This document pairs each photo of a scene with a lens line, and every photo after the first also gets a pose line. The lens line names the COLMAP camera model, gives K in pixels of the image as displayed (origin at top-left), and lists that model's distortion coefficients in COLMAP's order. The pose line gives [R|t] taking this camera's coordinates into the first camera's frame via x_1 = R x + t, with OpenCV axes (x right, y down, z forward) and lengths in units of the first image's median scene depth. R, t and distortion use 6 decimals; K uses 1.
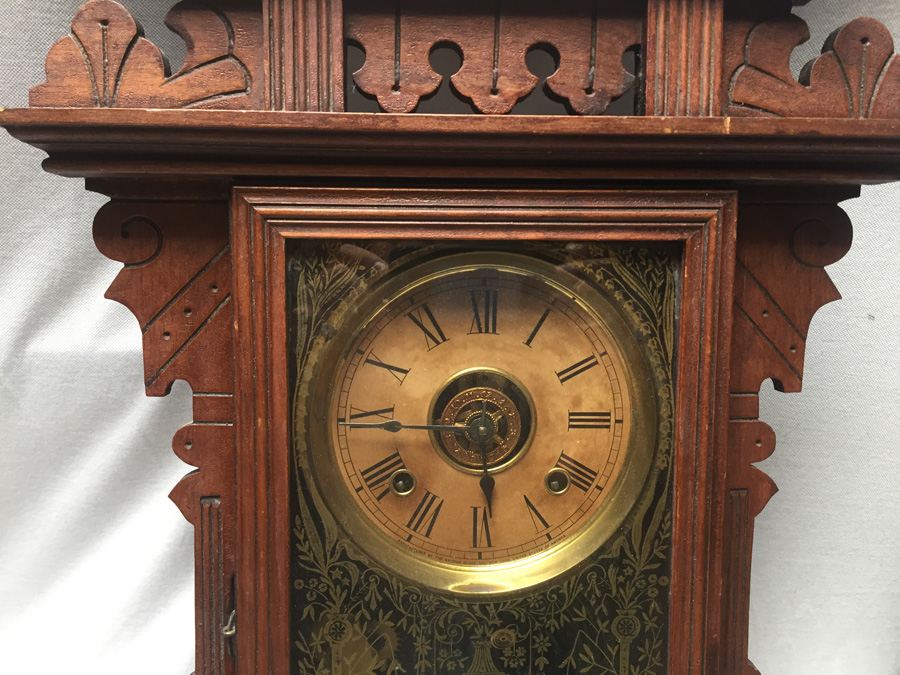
lens RADIAL K [[810.1, 0, 446.7], [0, 810.1, 344.6], [0, 0, 1]] dist [0.124245, -0.110704]
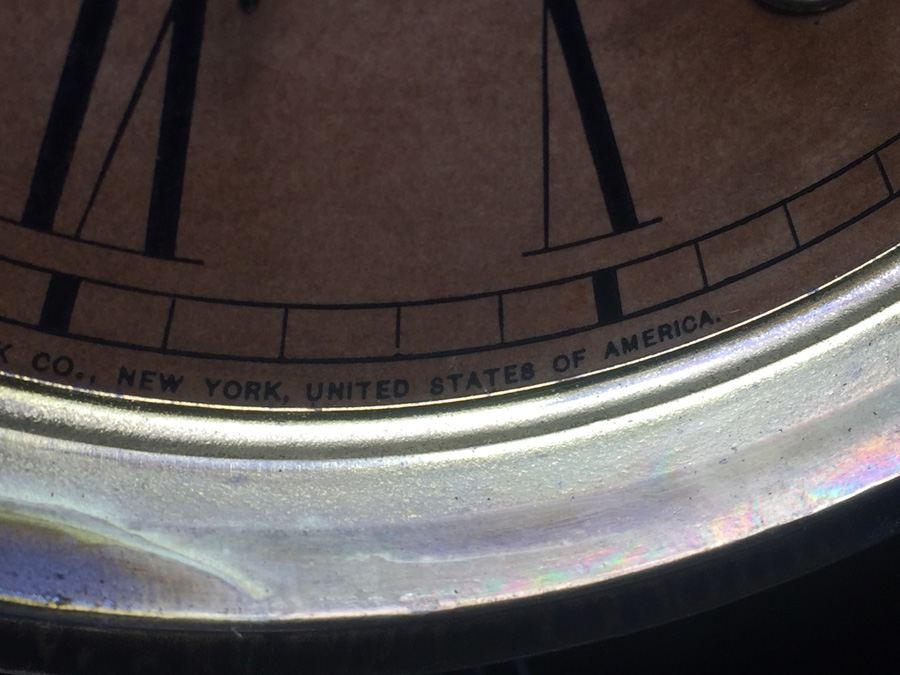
lens RADIAL K [[1607.7, 0, 456.4], [0, 1607.7, 327.4], [0, 0, 1]] dist [0.050160, 0.000000]
pose [[0.916265, 0.241067, 0.319913, 0.019319], [-0.290748, 0.949597, 0.117177, 0.221044], [-0.275541, -0.200379, 0.940173, 0.773242]]
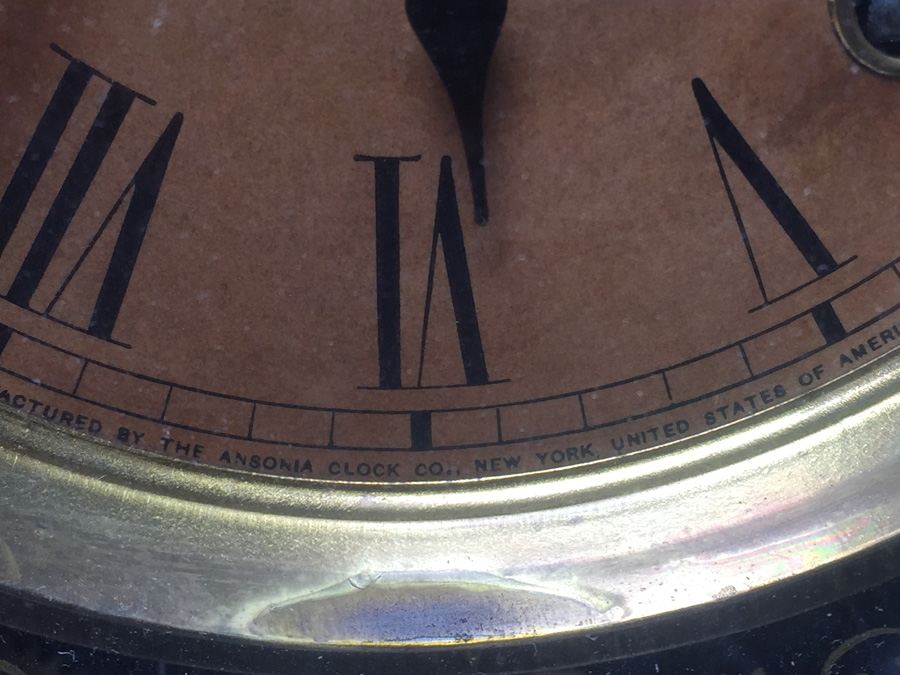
lens RADIAL K [[1607.7, 0, 436.5], [0, 1607.7, 330.8], [0, 0, 1]] dist [0.050160, 0.000000]
pose [[0.999931, -0.008546, -0.008002, 0.047783], [0.010649, 0.947870, 0.318481, 0.132808], [0.004863, -0.318544, 0.947896, 0.698226]]
